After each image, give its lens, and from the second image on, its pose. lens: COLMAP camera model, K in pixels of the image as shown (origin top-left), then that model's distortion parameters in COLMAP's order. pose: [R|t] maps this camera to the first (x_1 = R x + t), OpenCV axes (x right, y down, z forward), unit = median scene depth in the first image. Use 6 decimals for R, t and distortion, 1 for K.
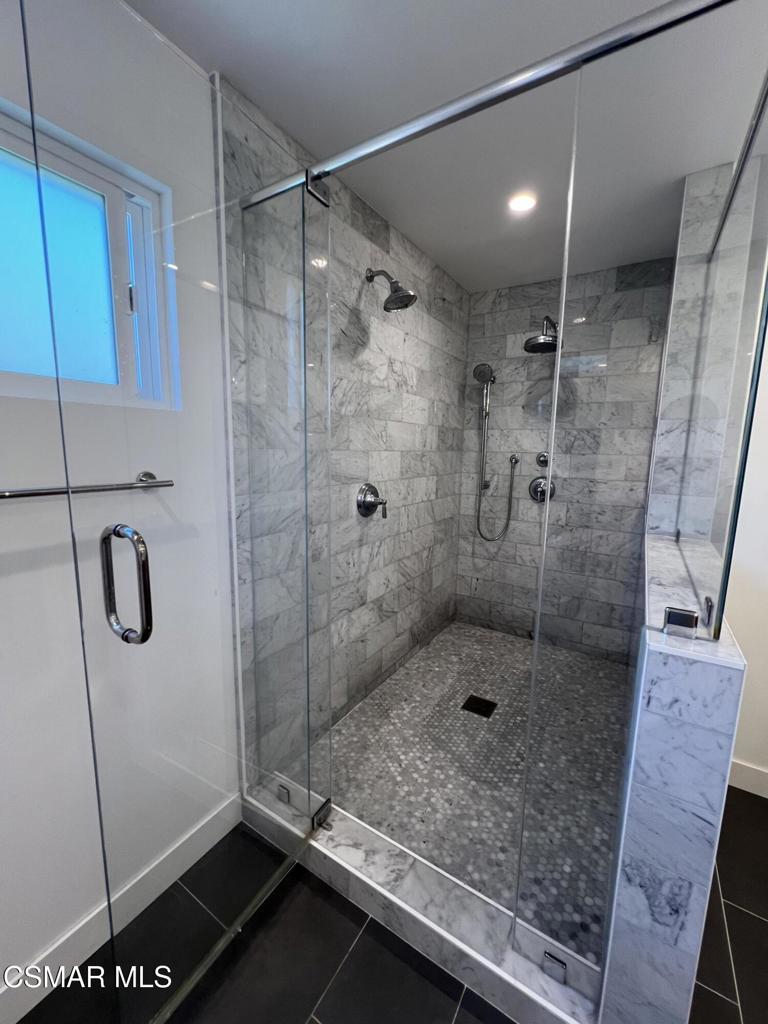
lens RADIAL K [[410.2, 0, 385.8], [0, 410.2, 508.8], [0, 0, 1]] dist [-0.000256, 0.000712]
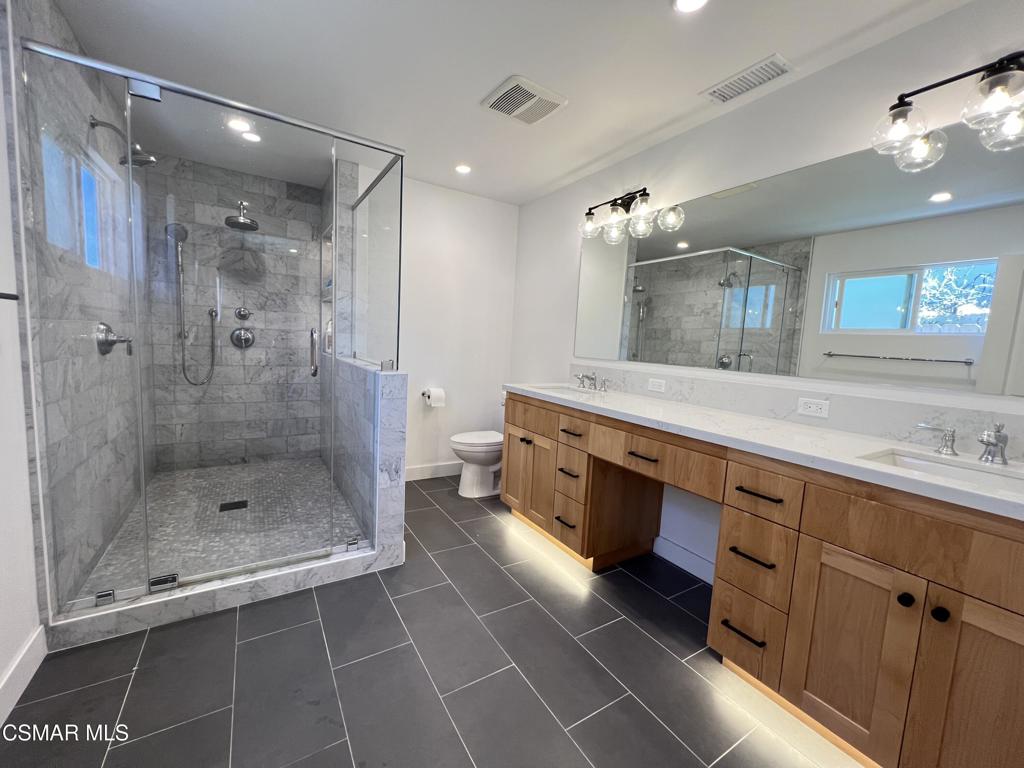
lens RADIAL K [[410.2, 0, 510.6], [0, 410.2, 381.8], [0, 0, 1]] dist [-0.000256, 0.000712]
pose [[0.433447, -0.088126, 0.896860, -0.414123], [0.091998, 0.994335, 0.053242, 0.097359], [-0.896471, 0.059431, 0.439099, -0.275042]]
